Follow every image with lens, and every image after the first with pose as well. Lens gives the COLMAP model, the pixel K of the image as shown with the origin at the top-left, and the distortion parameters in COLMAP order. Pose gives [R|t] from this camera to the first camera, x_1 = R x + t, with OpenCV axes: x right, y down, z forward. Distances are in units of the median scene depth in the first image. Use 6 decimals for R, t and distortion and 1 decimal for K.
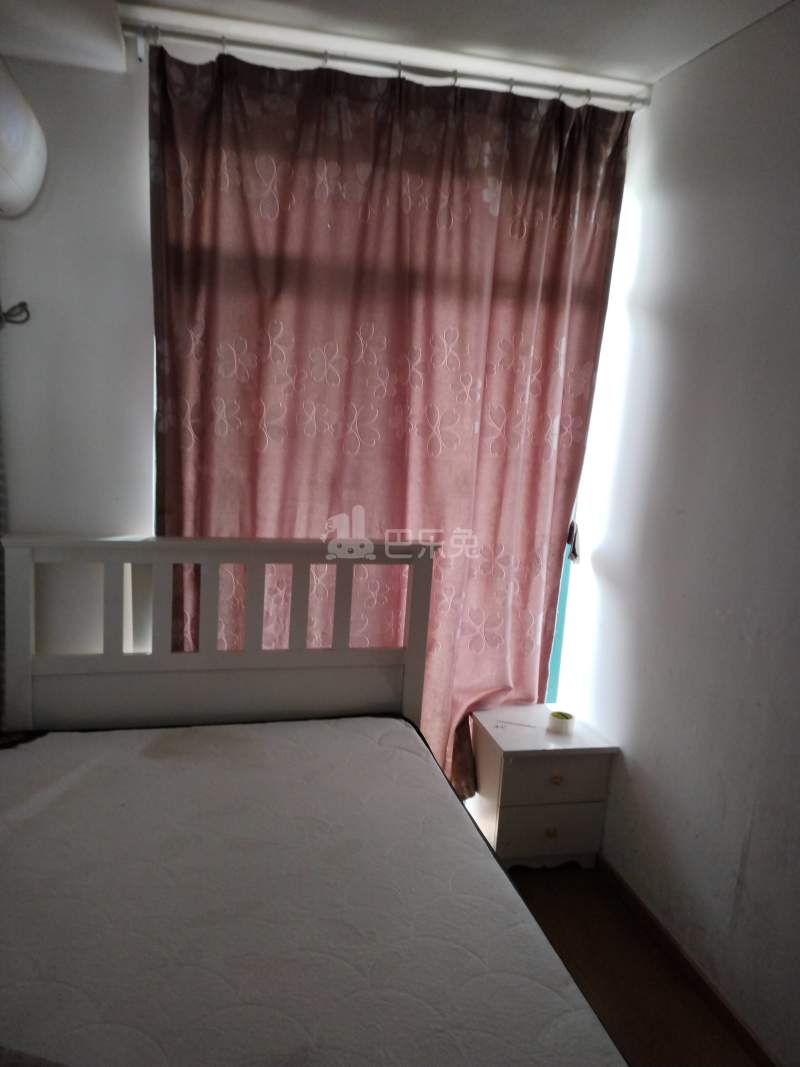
lens RADIAL K [[798.9, 0, 400.0], [0, 798.9, 533.5], [0, 0, 1]] dist [0.020414, 0.002177]
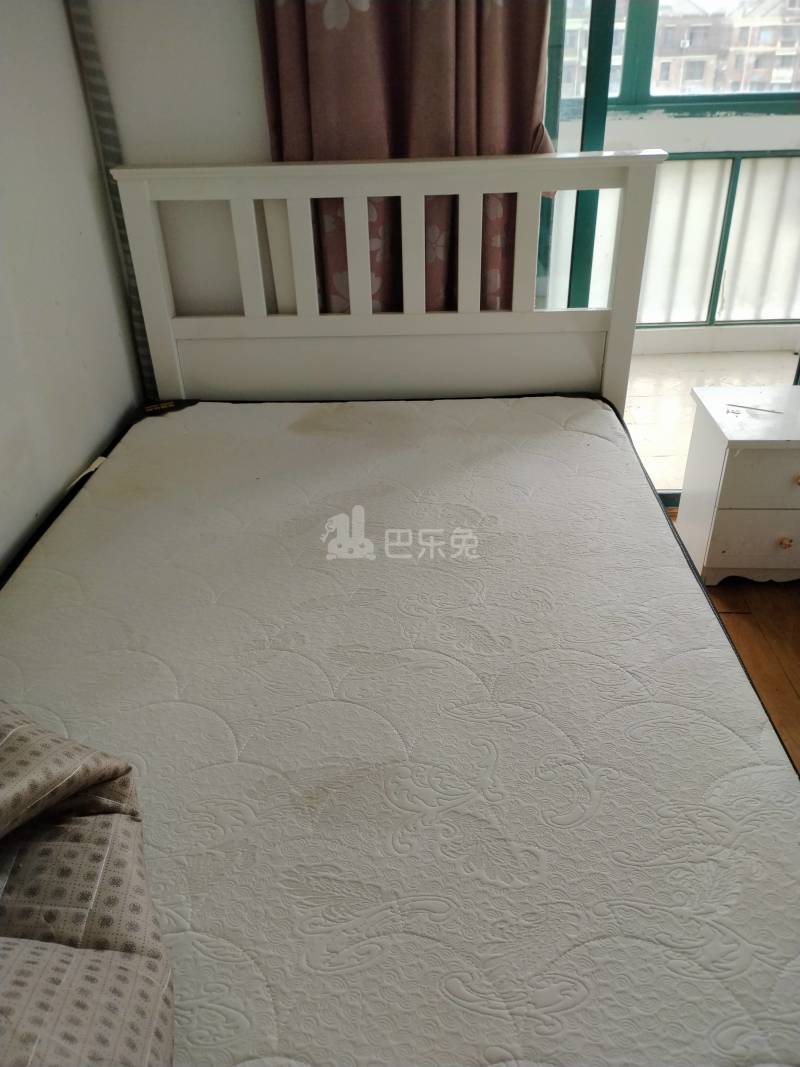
lens RADIAL K [[798.9, 0, 400.0], [0, 798.9, 533.5], [0, 0, 1]] dist [0.020414, 0.002177]
pose [[0.955405, 0.067150, -0.287563, 0.055025], [0.039039, 0.936534, 0.348398, 0.074765], [0.292707, -0.344087, 0.892147, 0.187419]]
